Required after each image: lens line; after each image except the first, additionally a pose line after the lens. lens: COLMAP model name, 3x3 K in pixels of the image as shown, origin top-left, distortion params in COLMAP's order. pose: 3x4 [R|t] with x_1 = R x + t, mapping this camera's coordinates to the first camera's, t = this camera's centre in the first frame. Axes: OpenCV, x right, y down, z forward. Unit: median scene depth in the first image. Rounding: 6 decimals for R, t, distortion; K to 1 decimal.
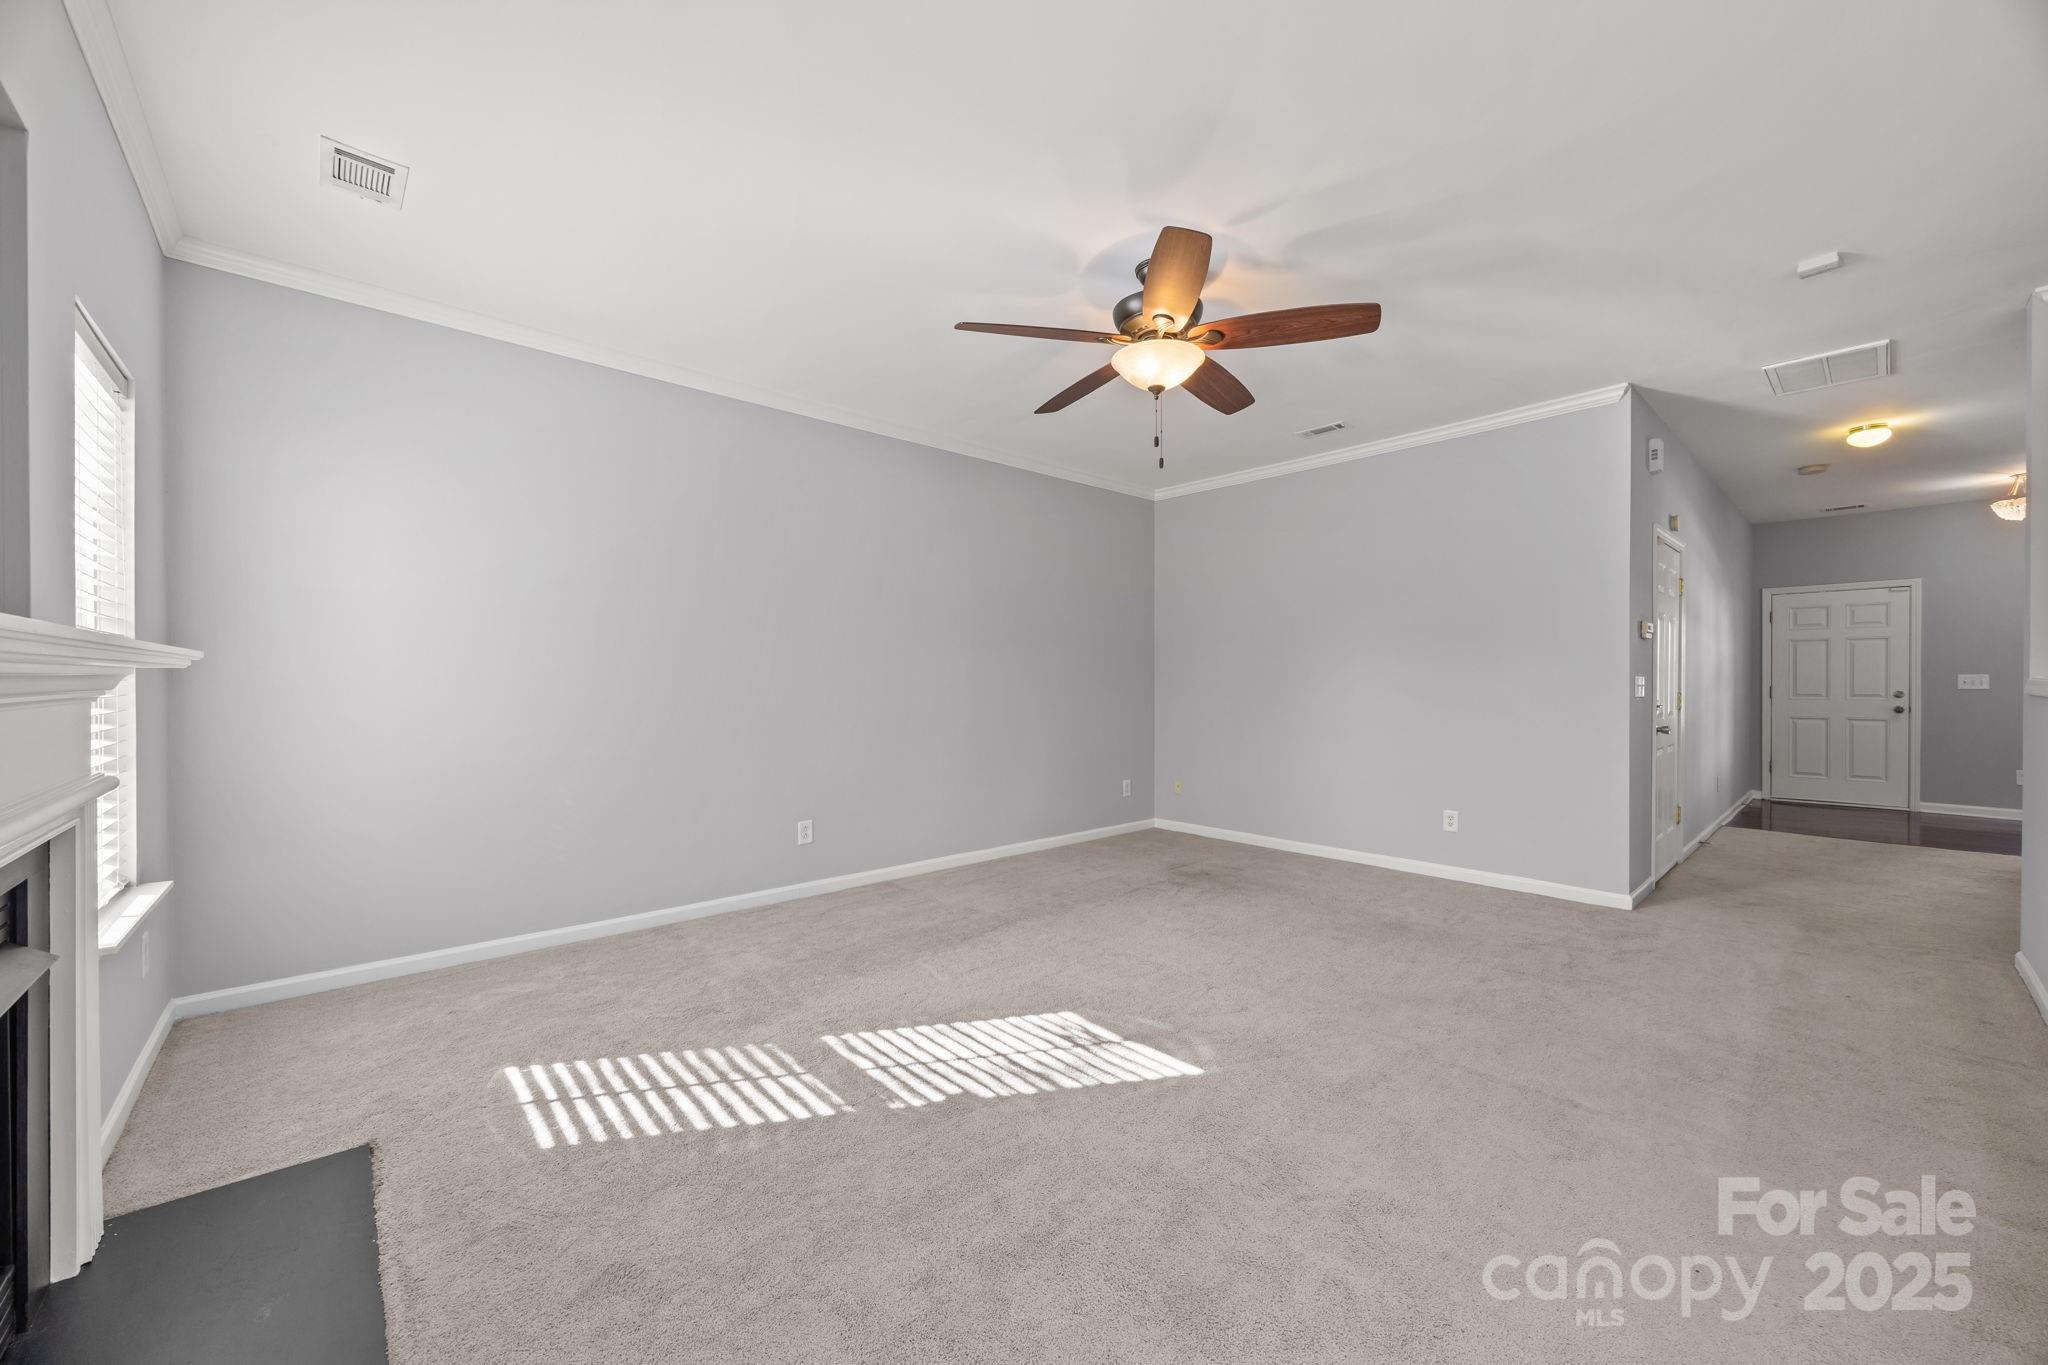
lens RADIAL K [[771.6, 0, 1024.3], [0, 771.6, 691.5], [0, 0, 1]] dist [-0.004005, -0.000003]
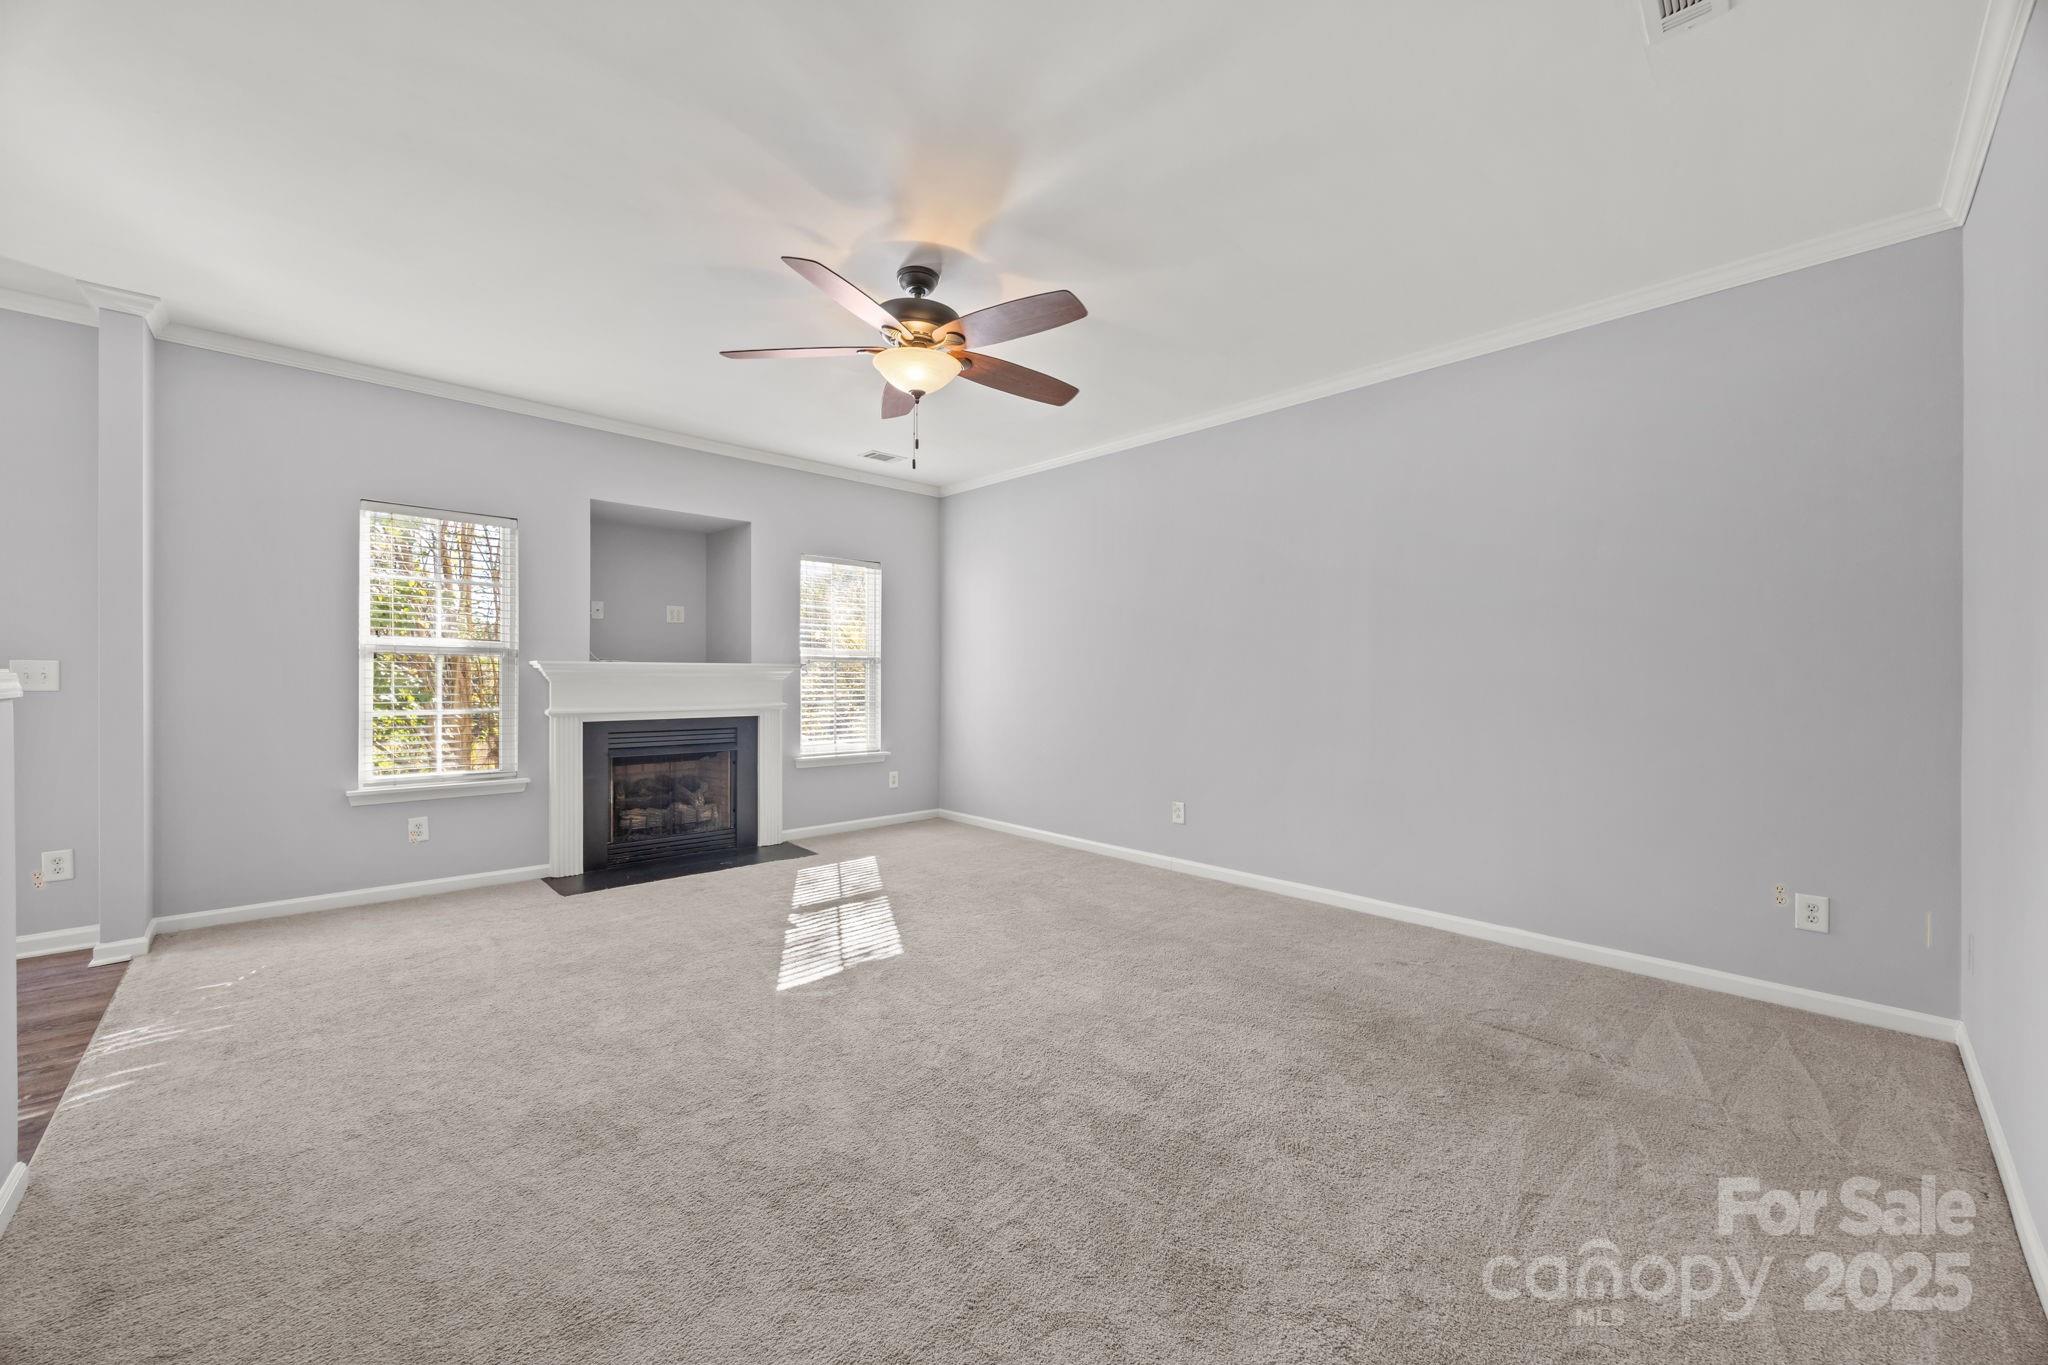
lens RADIAL K [[780.5, 0, 1024.0], [0, 780.5, 682.5], [0, 0, 1]] dist [0.001852, 0.000255]
pose [[0.027221, 0.006195, -0.999610, 1.469561], [-0.018200, 0.999818, 0.005701, -0.011539], [0.999464, 0.018037, 0.027329, 1.328988]]
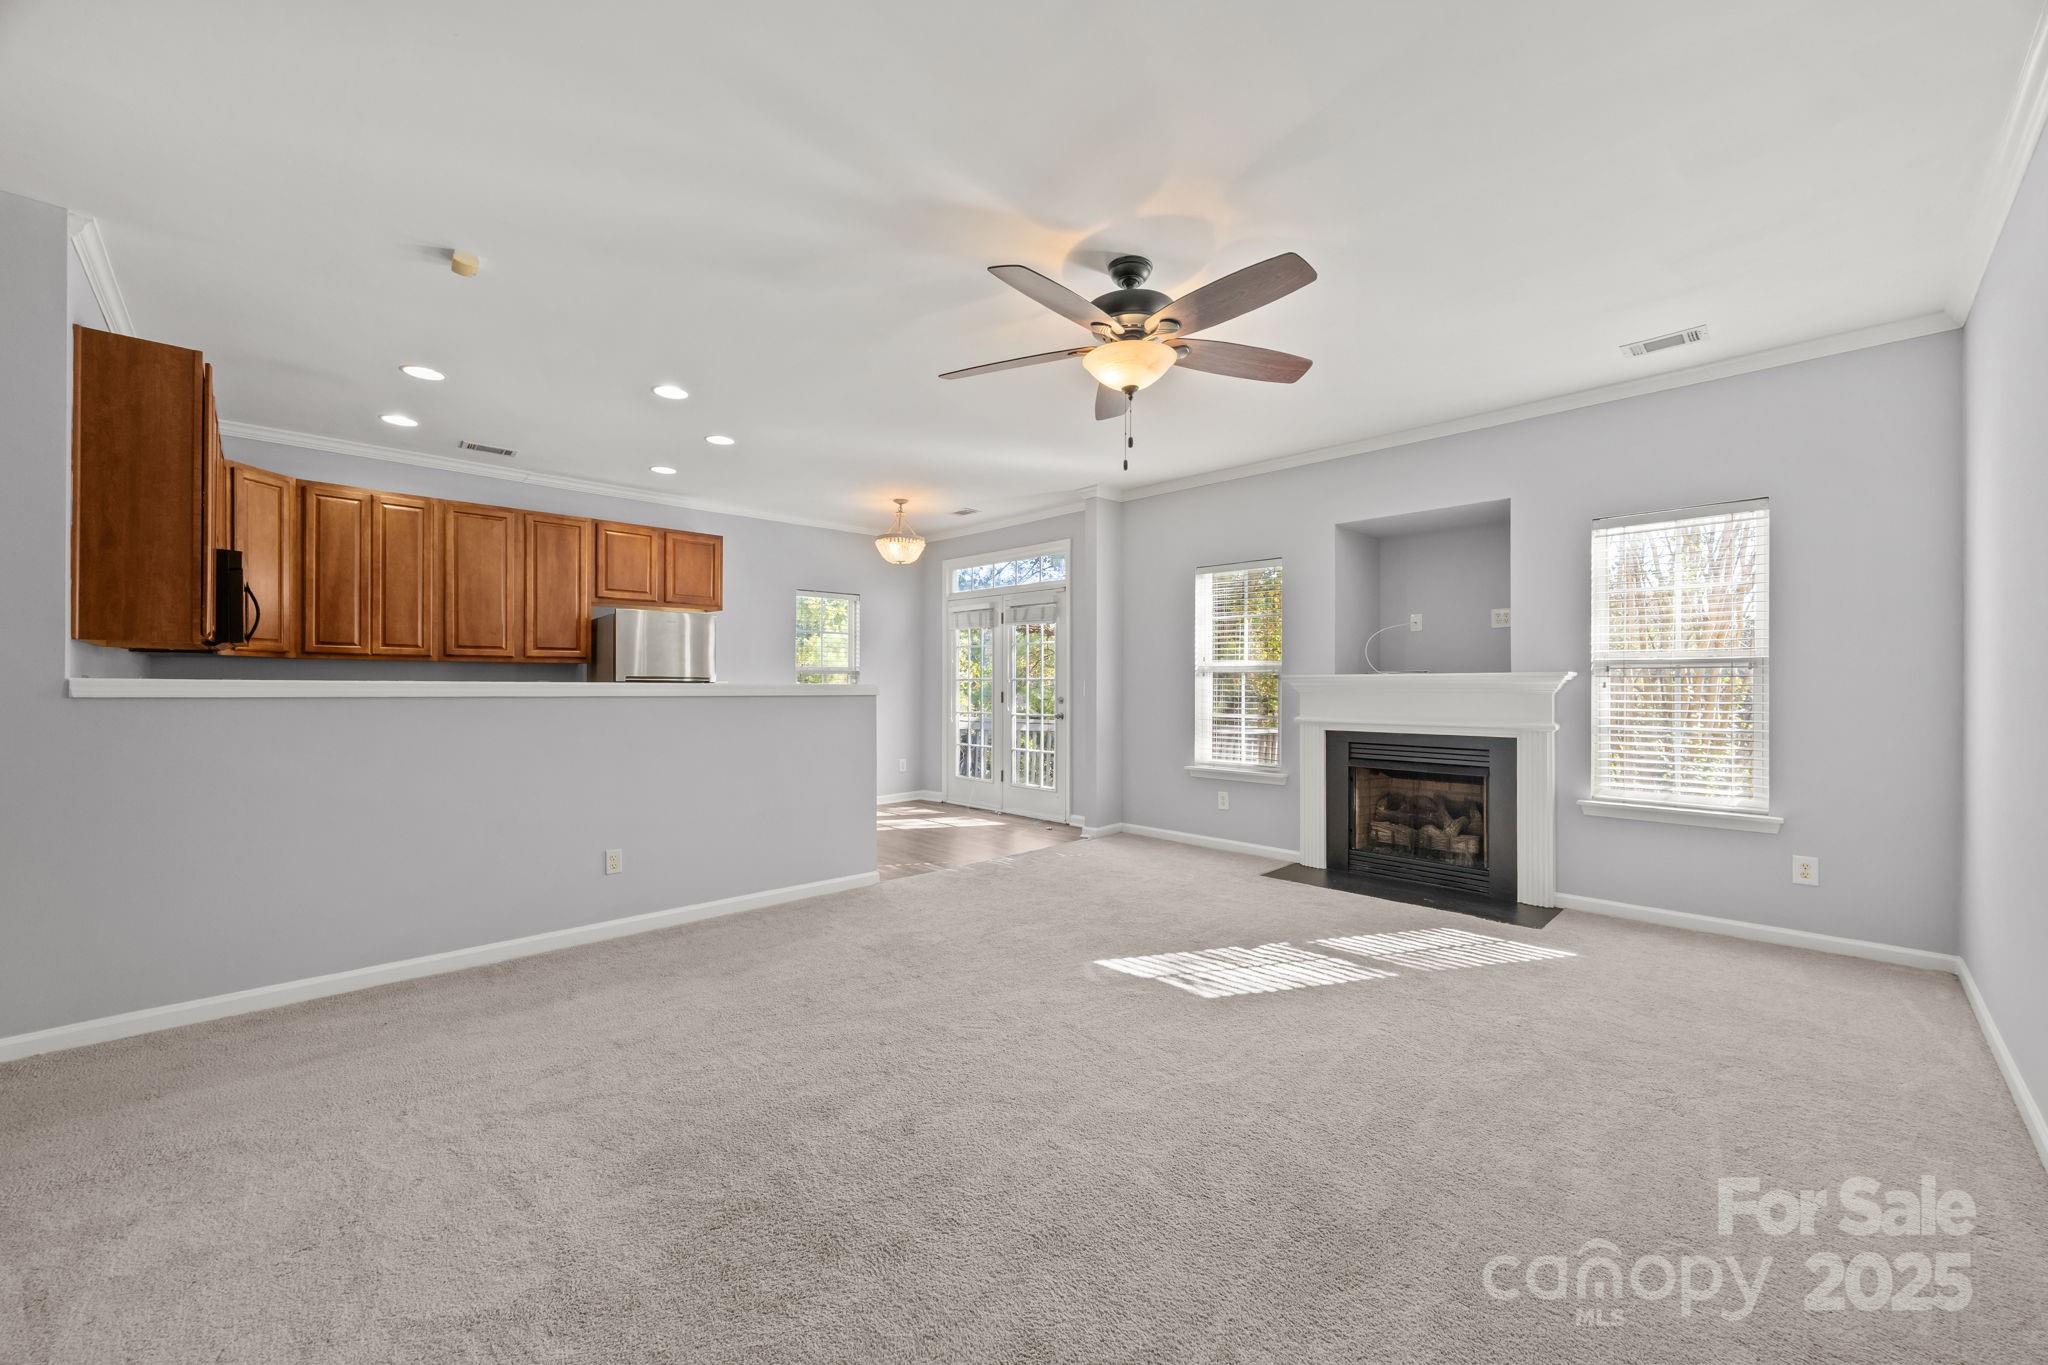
lens RADIAL K [[786.9, 0, 1016.2], [0, 786.9, 687.7], [0, 0, 1]] dist [-0.004759, 0.000435]
pose [[-0.999412, -0.003183, -0.034141, 0.419882], [-0.003744, 0.999859, 0.016378, -0.029521], [0.034084, 0.016496, -0.999283, 2.389071]]
